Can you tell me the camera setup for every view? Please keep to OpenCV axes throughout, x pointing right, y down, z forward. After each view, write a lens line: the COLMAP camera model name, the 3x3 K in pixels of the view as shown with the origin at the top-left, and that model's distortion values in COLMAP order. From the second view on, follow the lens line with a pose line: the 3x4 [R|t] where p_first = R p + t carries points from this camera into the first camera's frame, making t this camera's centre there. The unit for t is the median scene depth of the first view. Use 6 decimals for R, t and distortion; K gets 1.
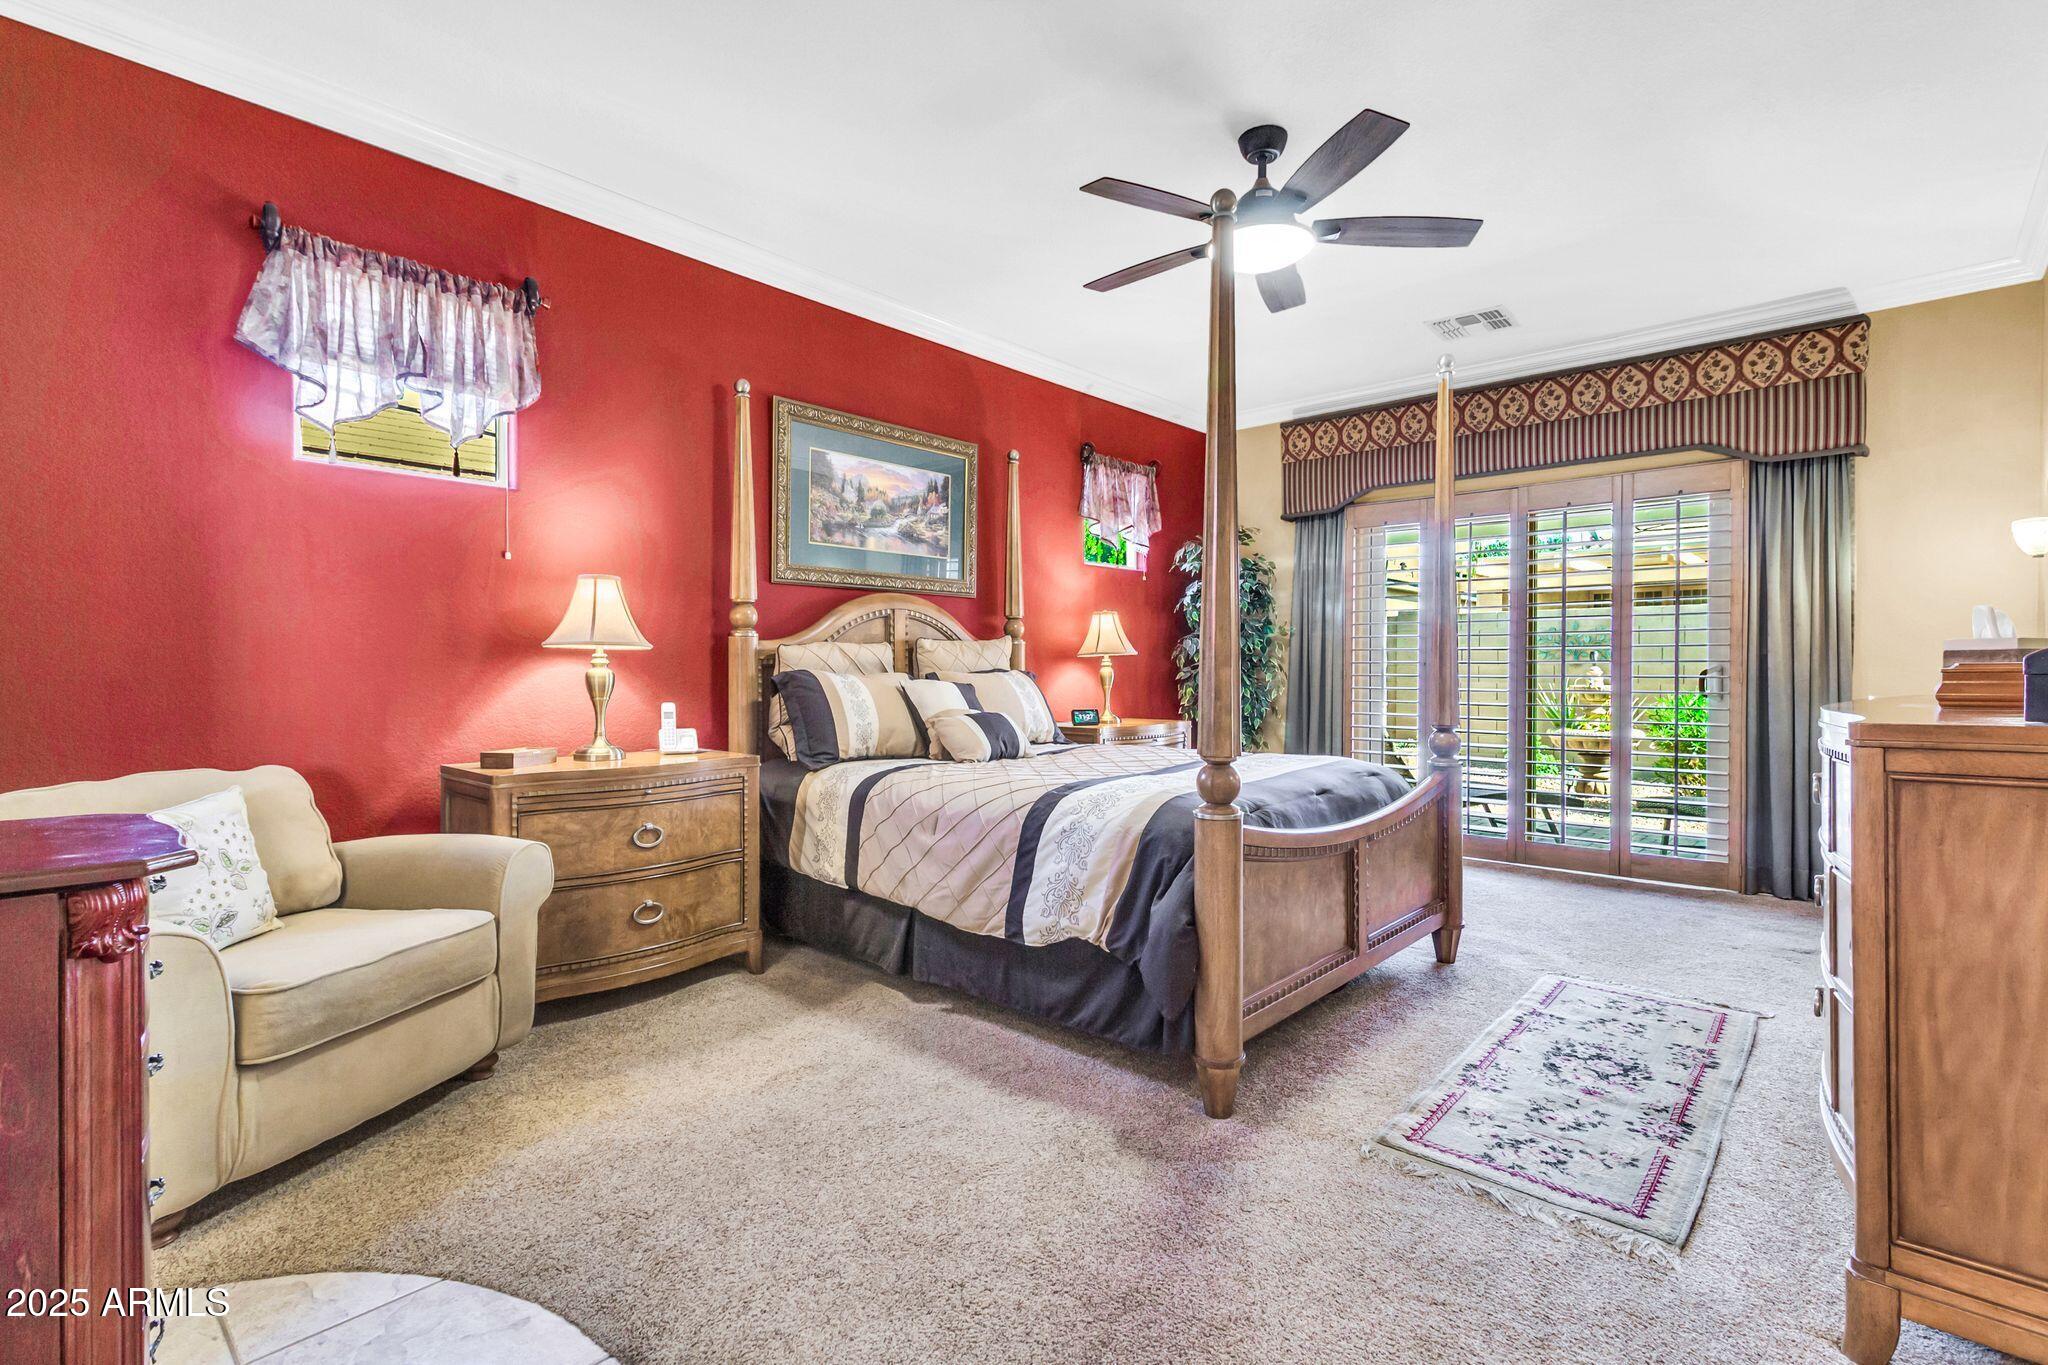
lens RADIAL K [[944.1, 0, 1035.5], [0, 944.1, 676.0], [0, 0, 1]] dist [0.002720, 0.000233]
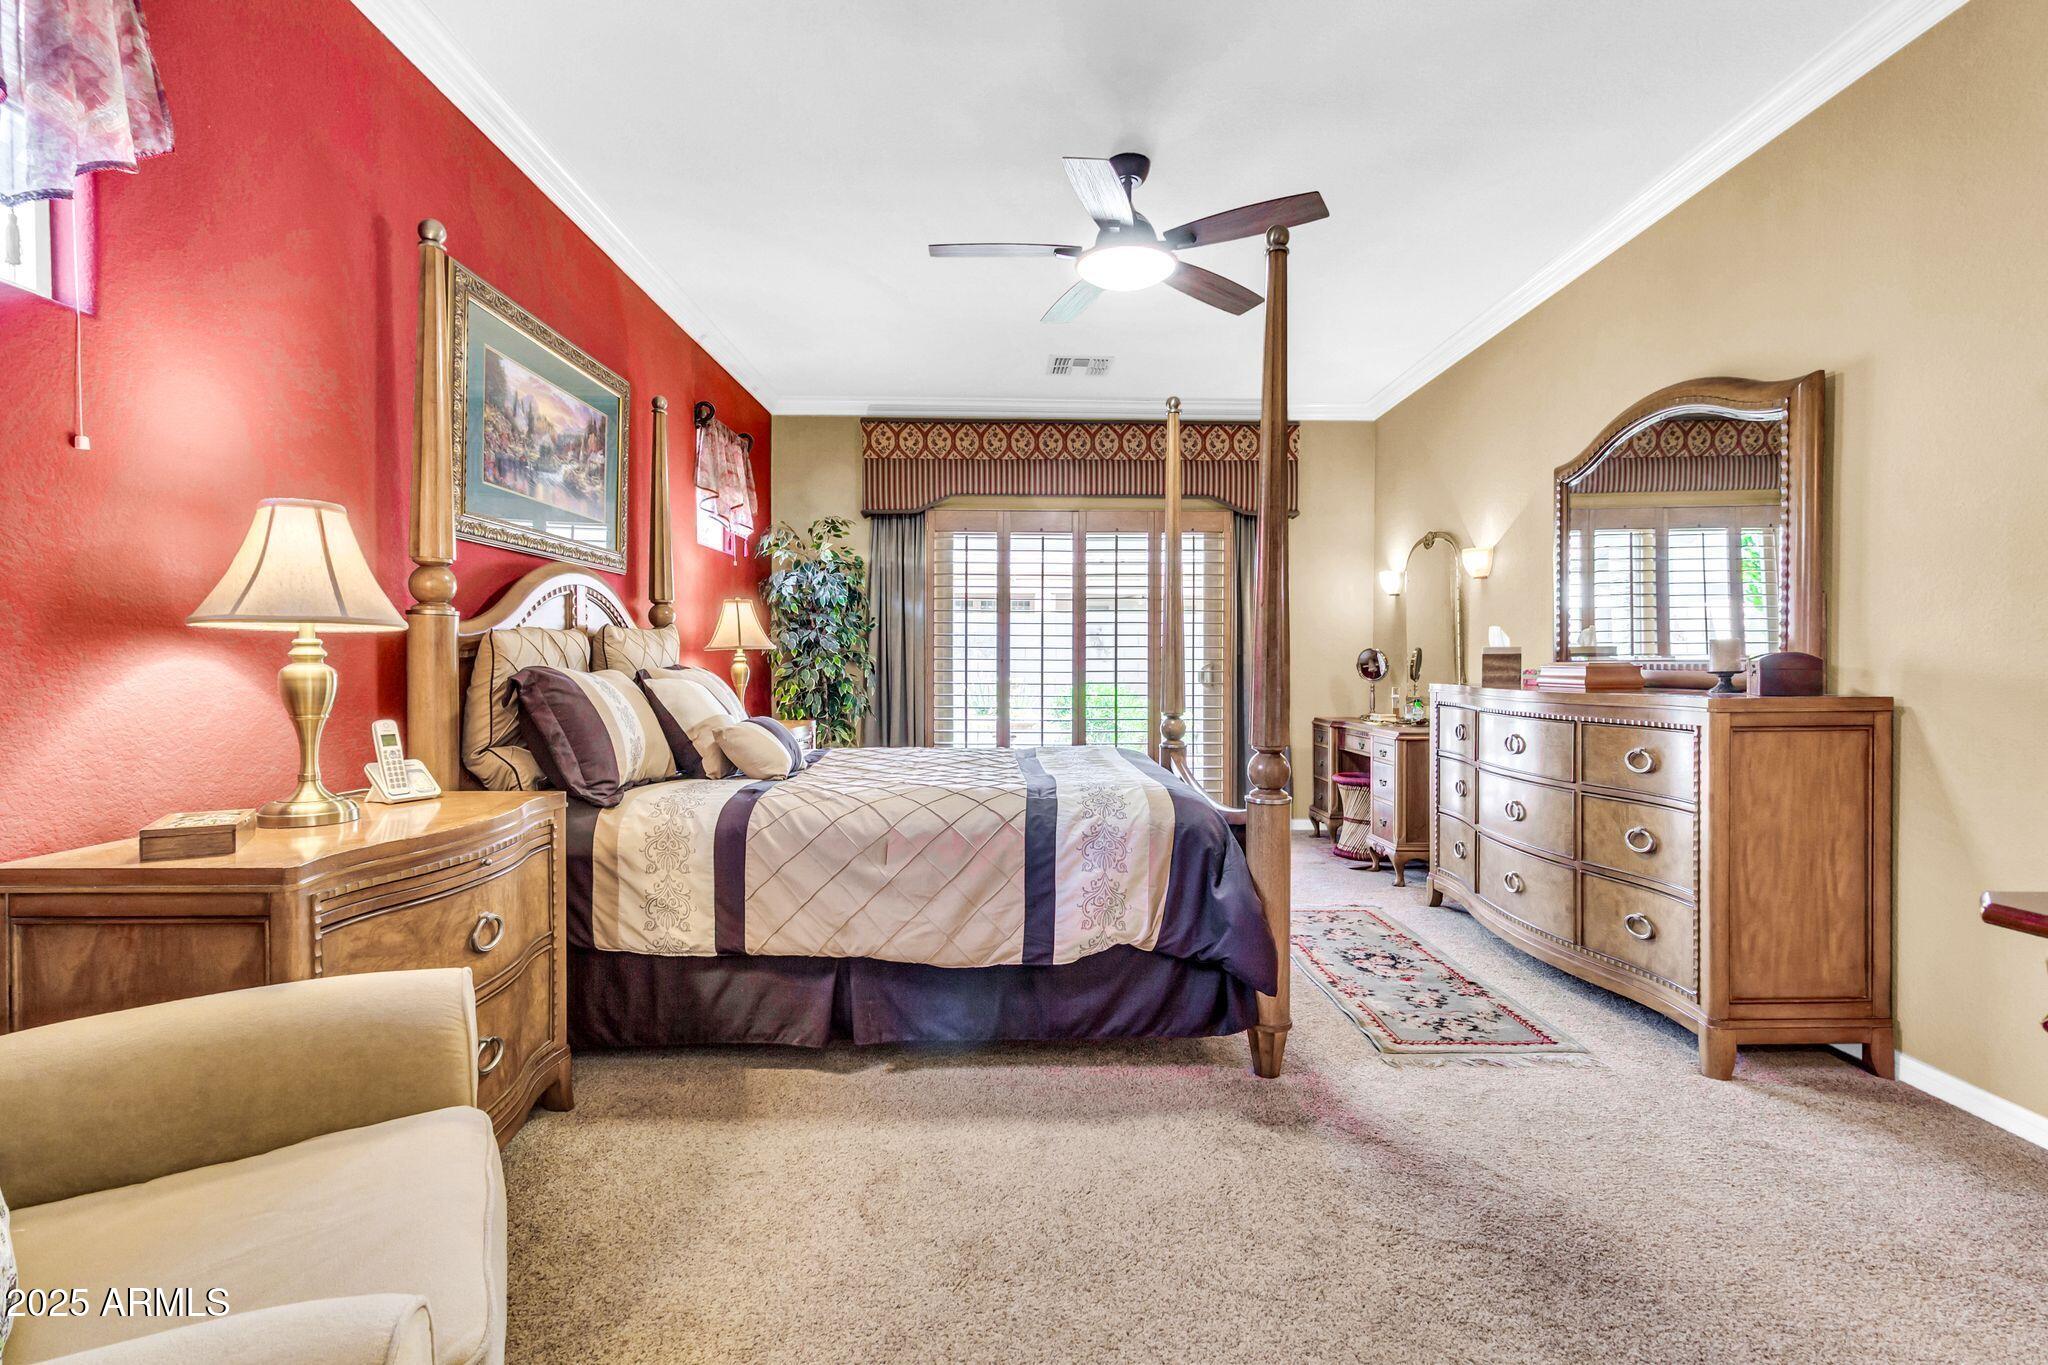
lens RADIAL K [[944.1, 0, 1034.7], [0, 944.1, 676.7], [0, 0, 1]] dist [0.002720, 0.000233]
pose [[0.733195, -0.008434, 0.679966, -0.571558], [0.004762, 0.999962, 0.007268, -0.002627], [-0.680002, -0.002091, 0.733207, 0.298499]]
